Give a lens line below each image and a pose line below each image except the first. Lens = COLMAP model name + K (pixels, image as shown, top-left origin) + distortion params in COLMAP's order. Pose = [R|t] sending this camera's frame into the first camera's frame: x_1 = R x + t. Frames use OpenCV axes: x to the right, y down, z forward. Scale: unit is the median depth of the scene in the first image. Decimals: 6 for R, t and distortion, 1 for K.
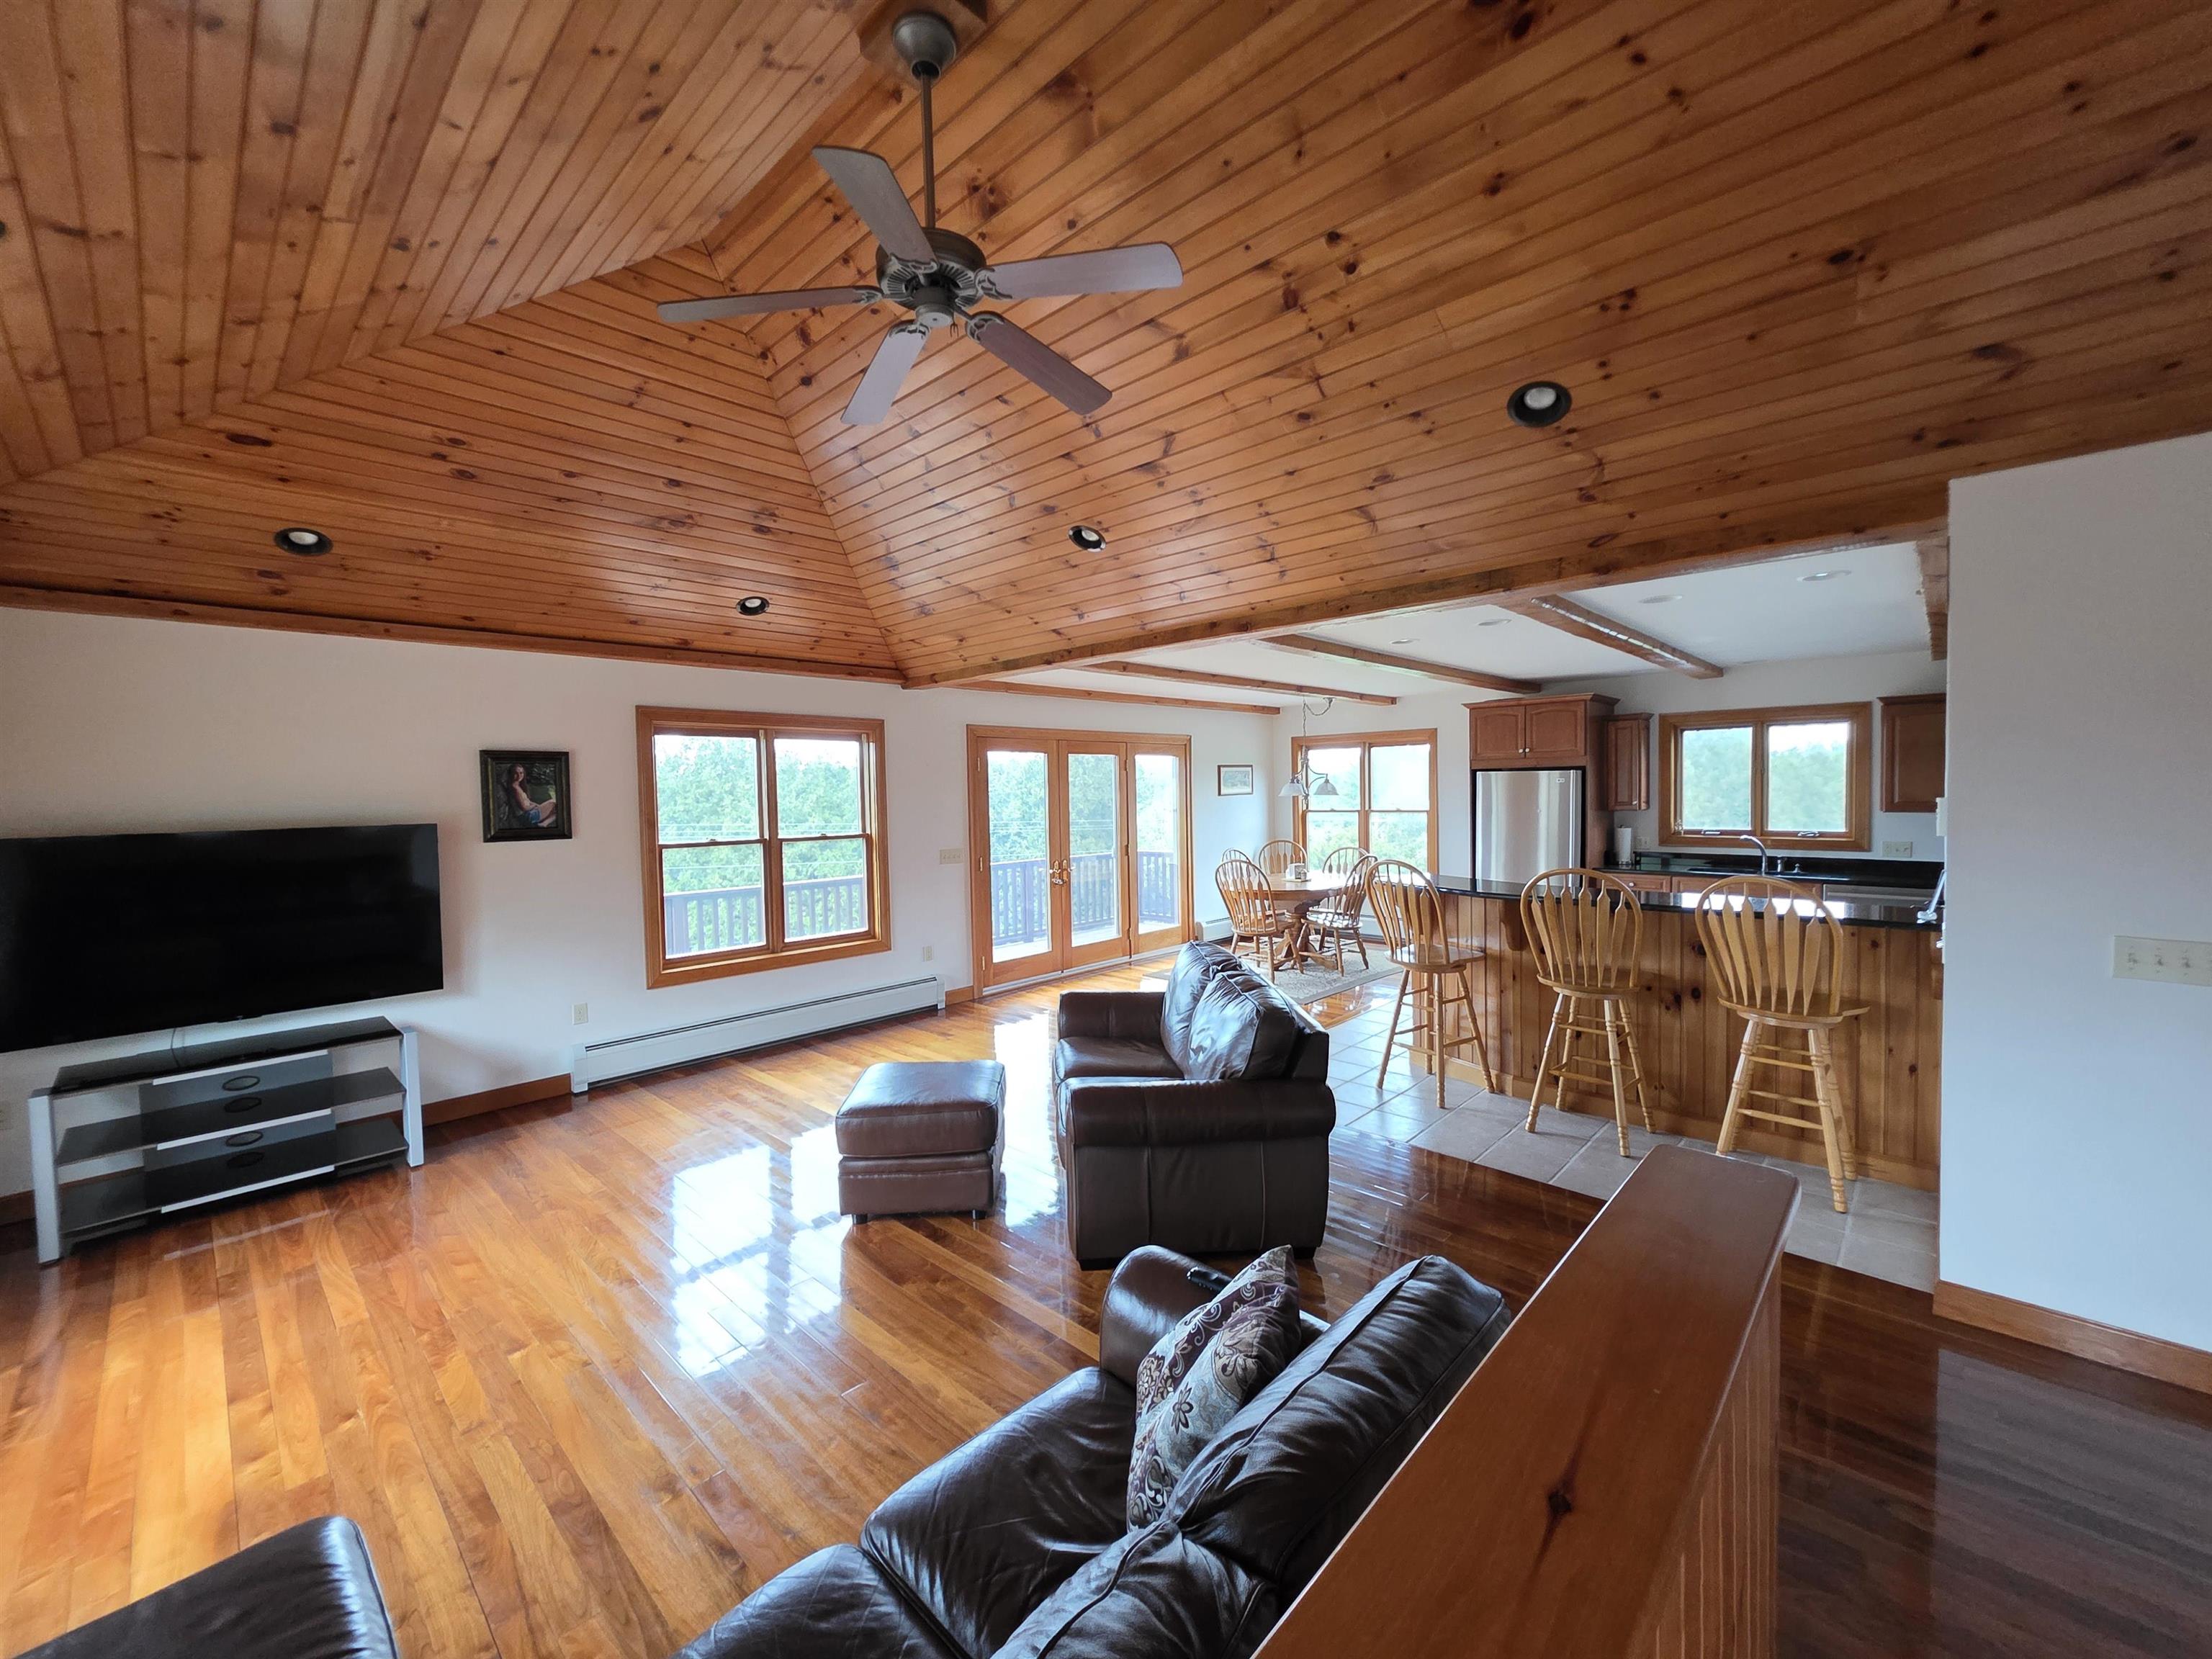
lens RADIAL K [[883.0, 0, 1108.4], [0, 883.0, 818.1], [0, 0, 1]] dist [0.001521, 0.000498]
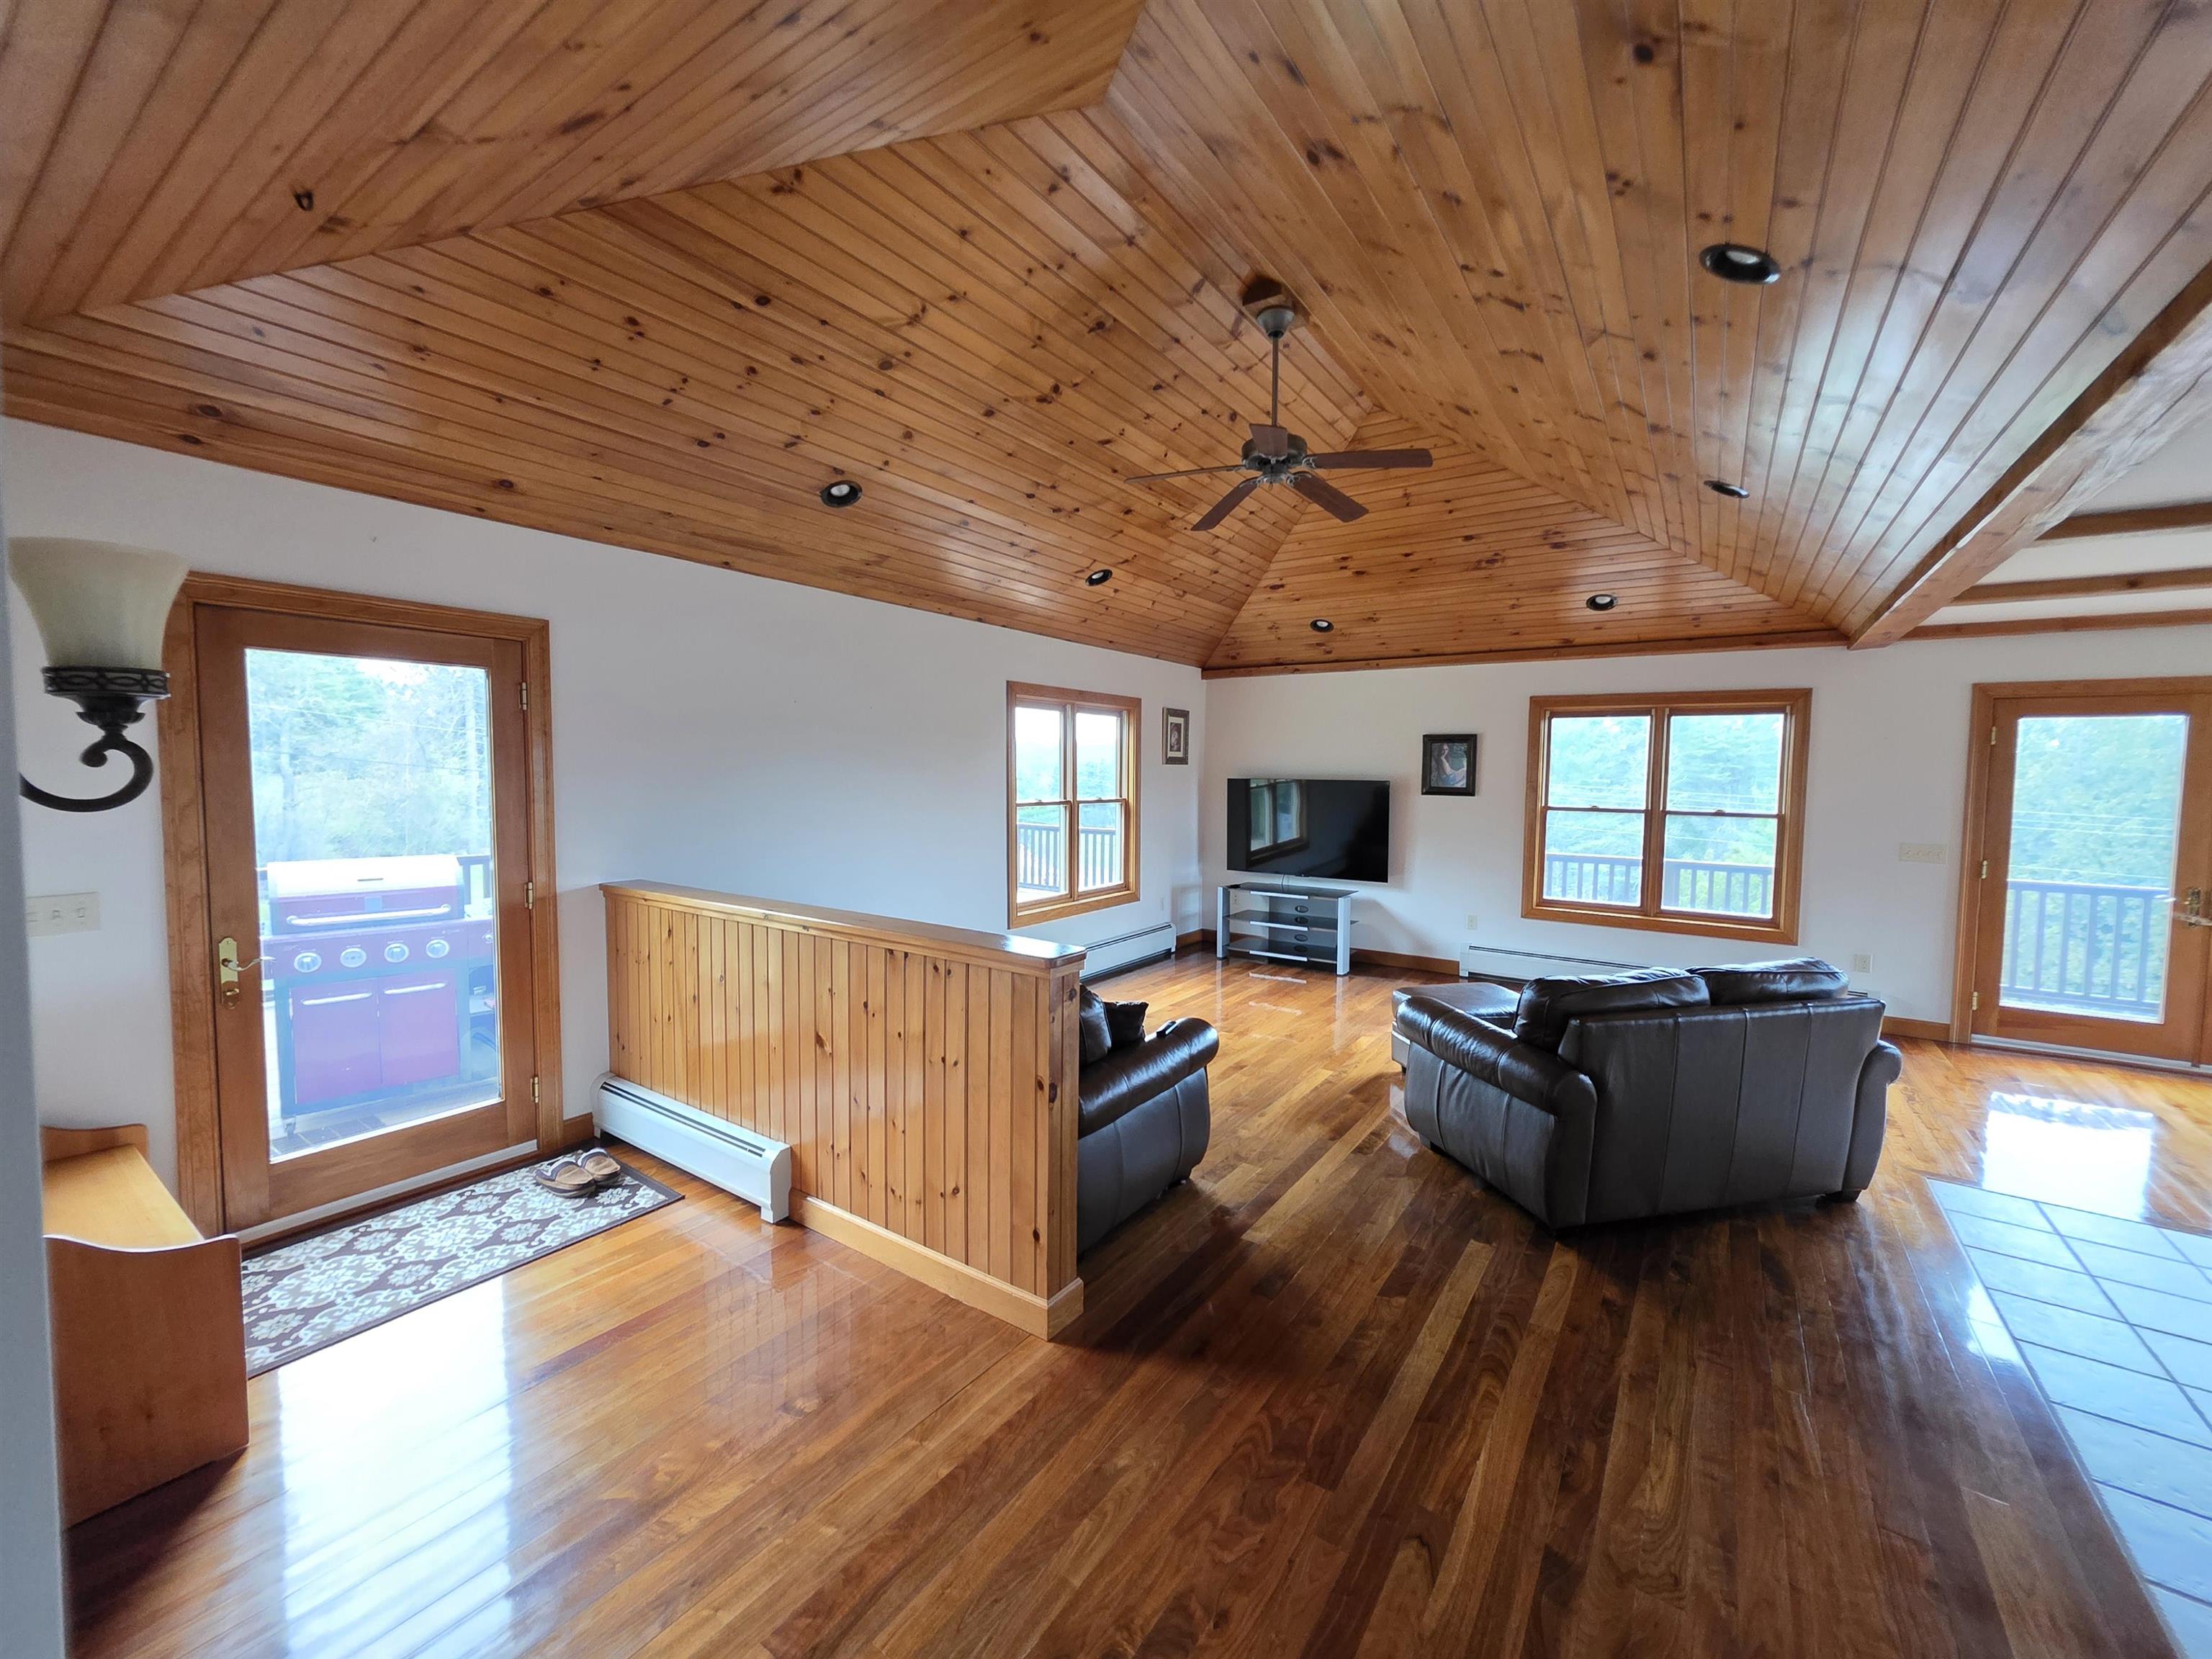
lens RADIAL K [[883.0, 0, 1109.9], [0, 883.0, 827.3], [0, 0, 1]] dist [0.001521, 0.000498]
pose [[0.159483, 0.088329, -0.983241, 0.731002], [-0.046947, 0.995541, 0.081819, -0.016923], [0.986084, 0.033112, 0.162919, 0.221355]]
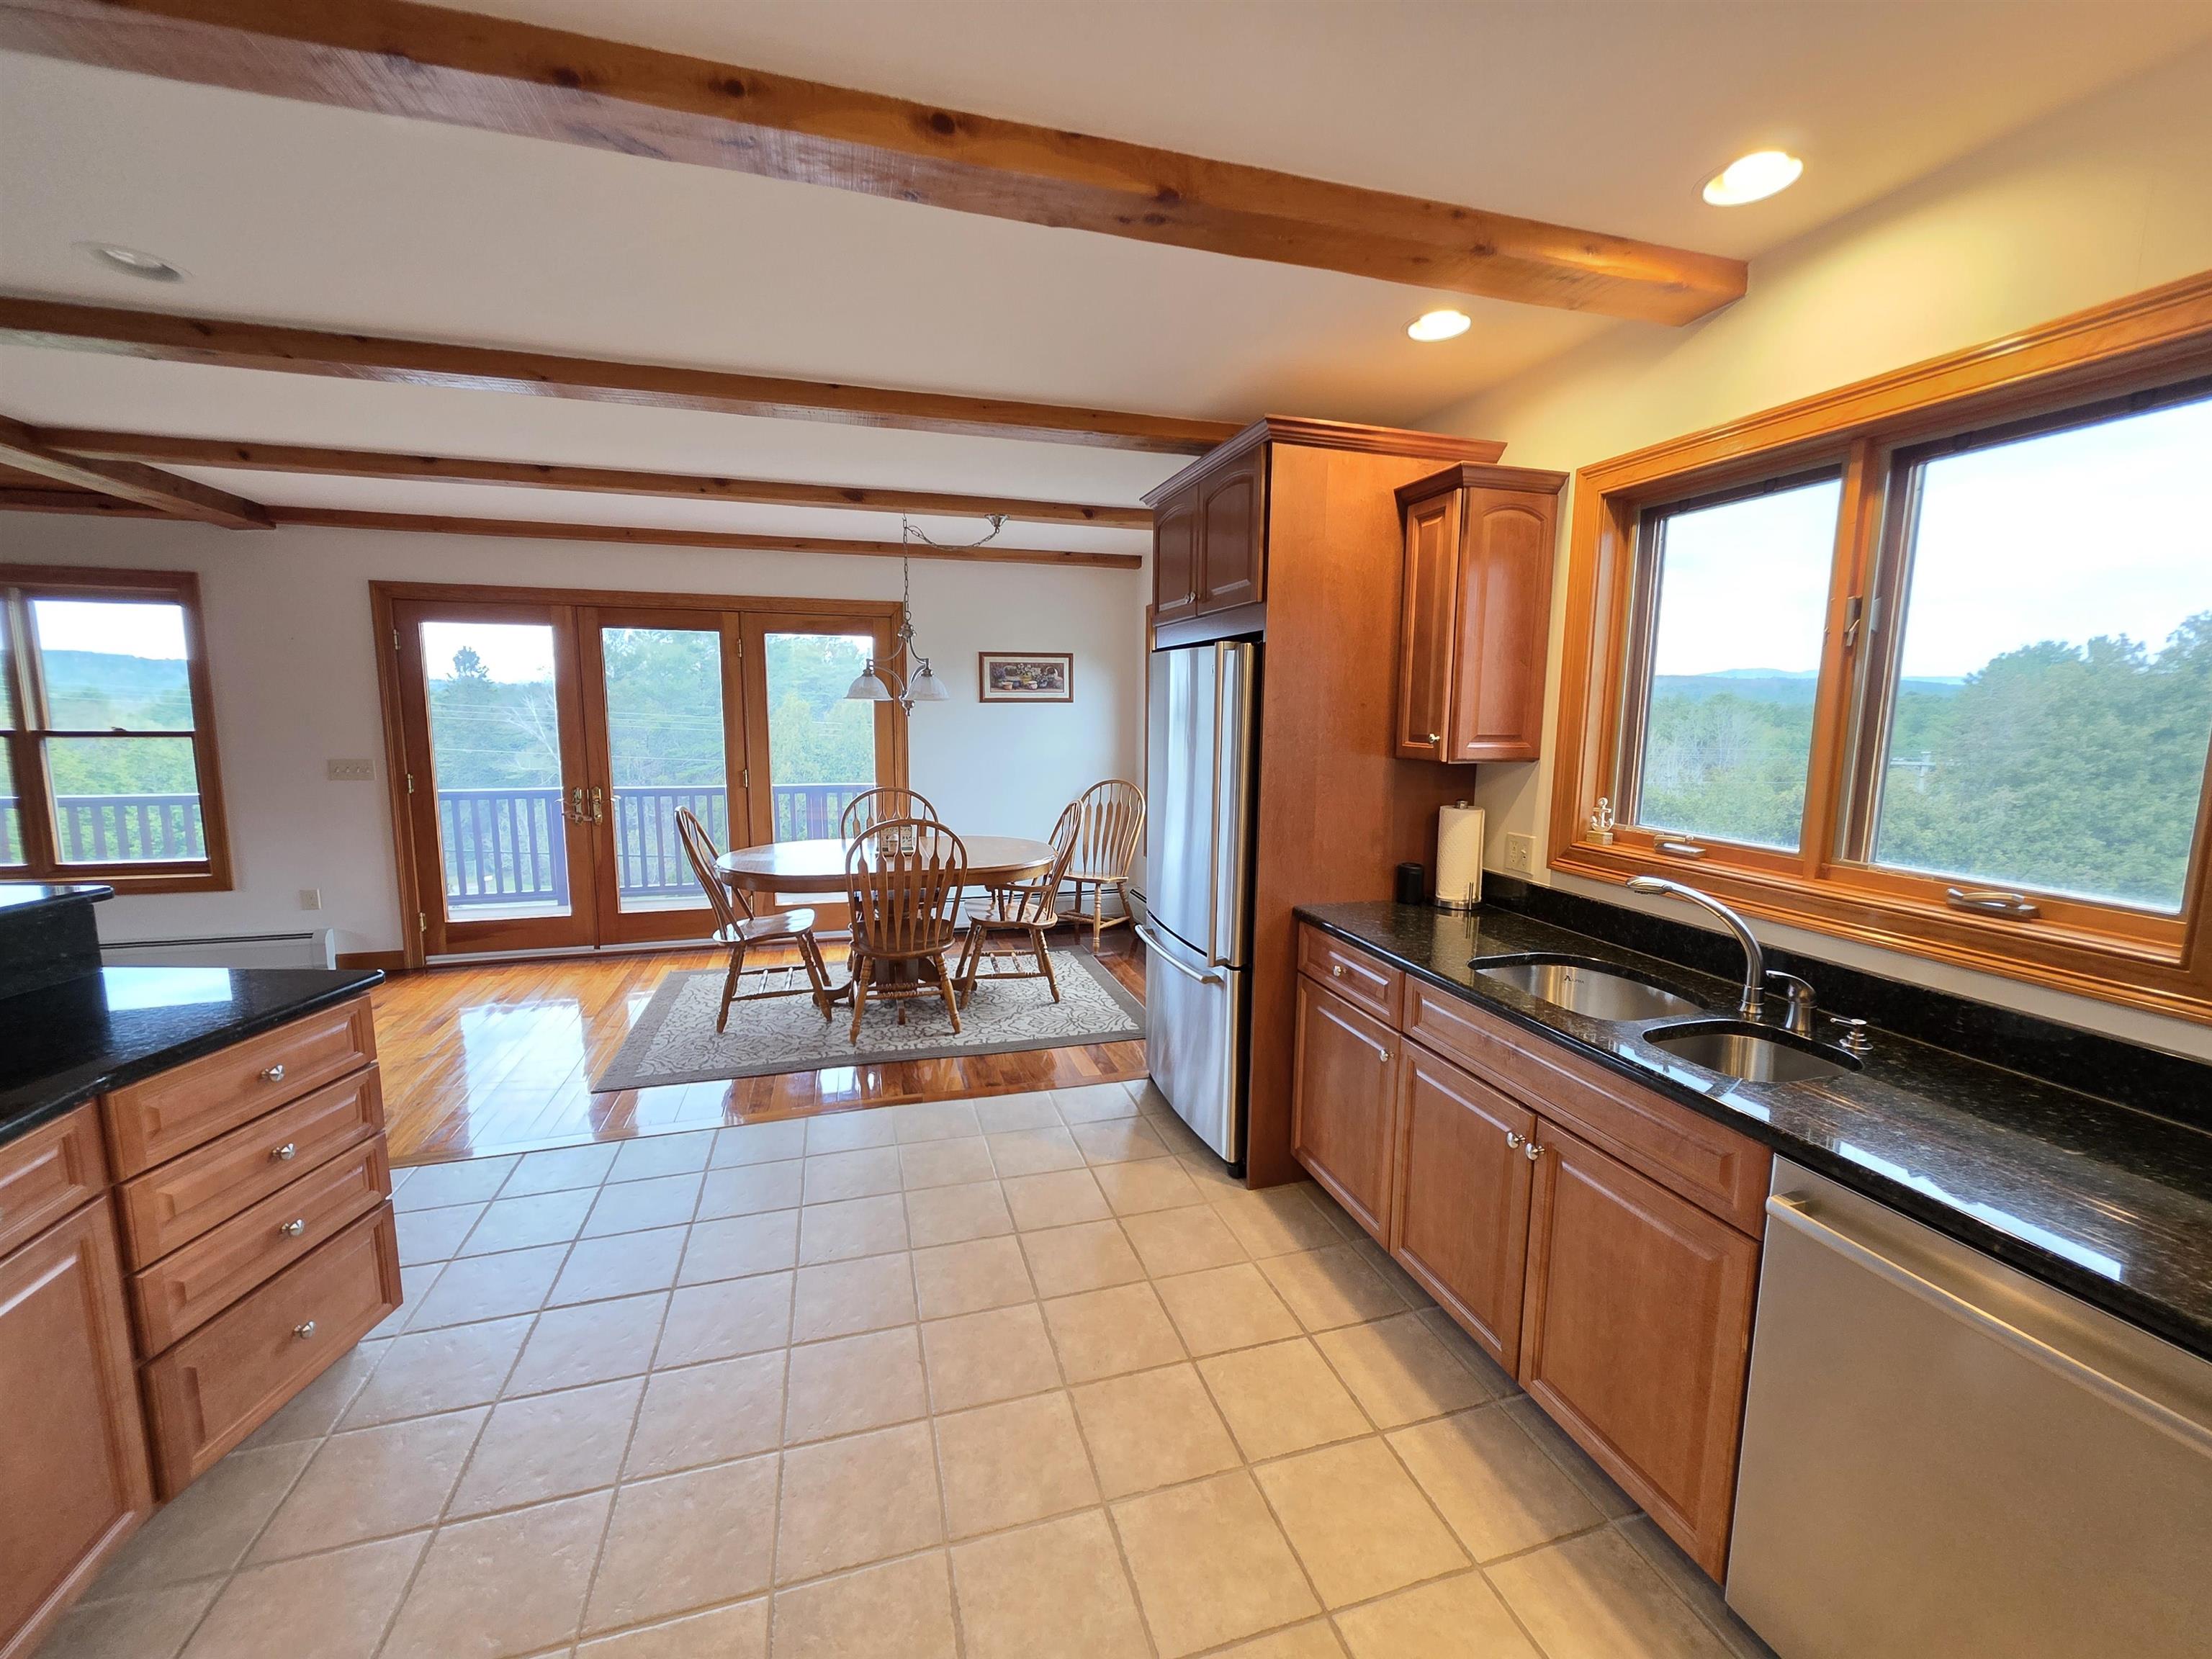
lens RADIAL K [[883.0, 0, 1107.4], [0, 883.0, 822.4], [0, 0, 1]] dist [0.001521, 0.000498]
pose [[0.865049, 0.090778, -0.493406, 1.065227], [-0.040034, 0.992847, 0.112479, -0.029823], [0.500087, -0.077547, 0.862496, 1.027923]]
